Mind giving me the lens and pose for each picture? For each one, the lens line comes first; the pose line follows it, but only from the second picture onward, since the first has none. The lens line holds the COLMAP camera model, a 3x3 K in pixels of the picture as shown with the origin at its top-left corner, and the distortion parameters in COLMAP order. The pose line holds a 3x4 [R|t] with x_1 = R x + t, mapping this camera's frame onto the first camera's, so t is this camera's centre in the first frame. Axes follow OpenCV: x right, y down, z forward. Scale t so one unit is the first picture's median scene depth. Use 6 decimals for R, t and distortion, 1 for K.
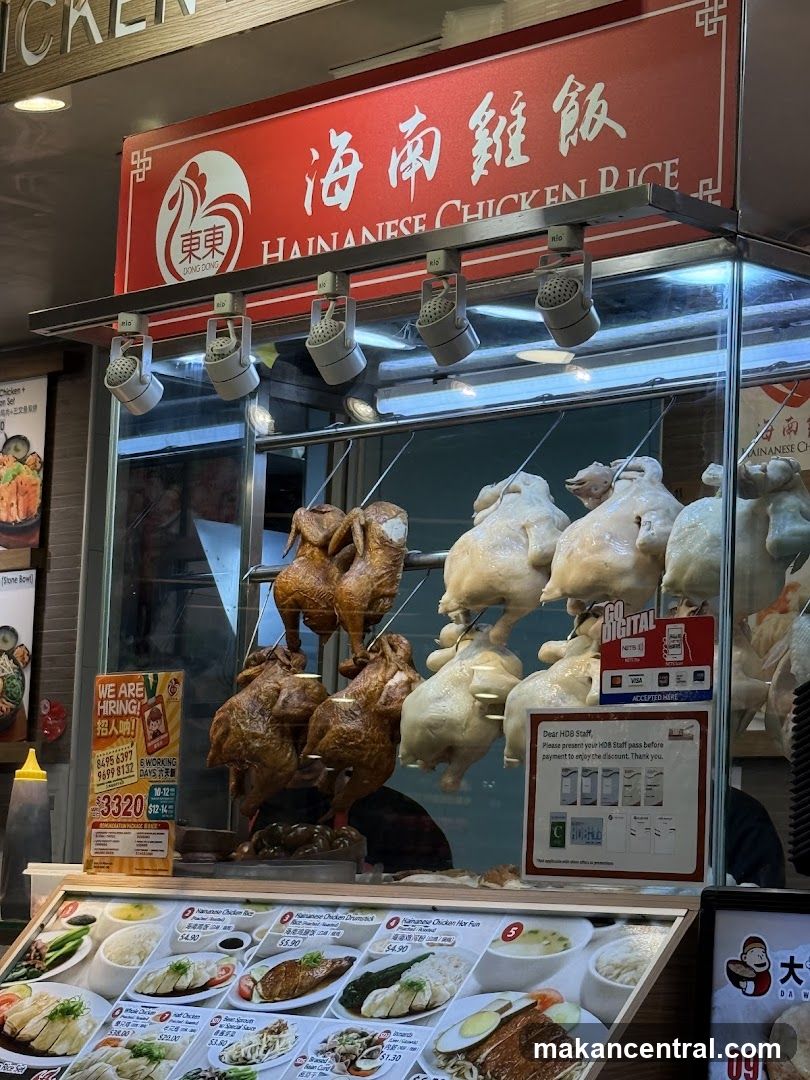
lens RADIAL K [[2529.2, 0, 348.7], [0, 2529.2, 581.9], [0, 0, 1]] dist [0.066944, 0.000000]
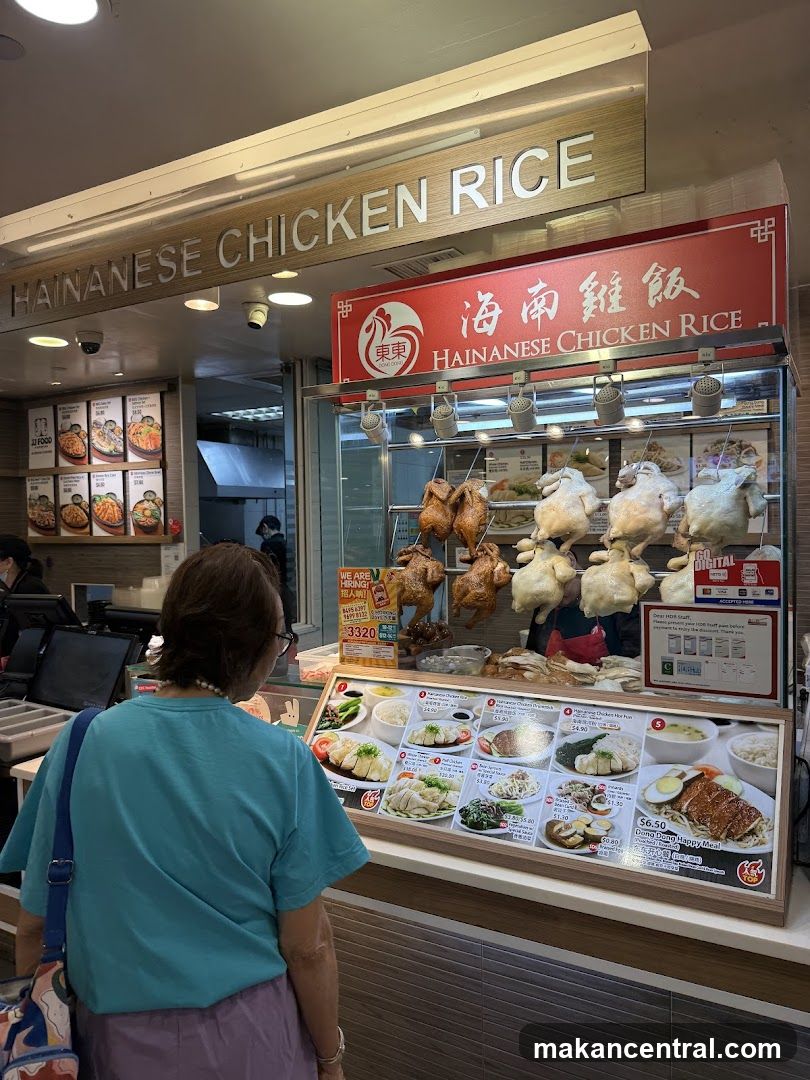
lens RADIAL K [[728.3, 0, 400.5], [0, 728.3, 537.4], [0, 0, 1]] dist [0.053470, -0.063923]
pose [[0.959025, -0.062277, 0.276393, -0.238239], [0.025227, 0.990438, 0.135635, -0.073311], [-0.282197, -0.123105, 0.951425, 0.483072]]
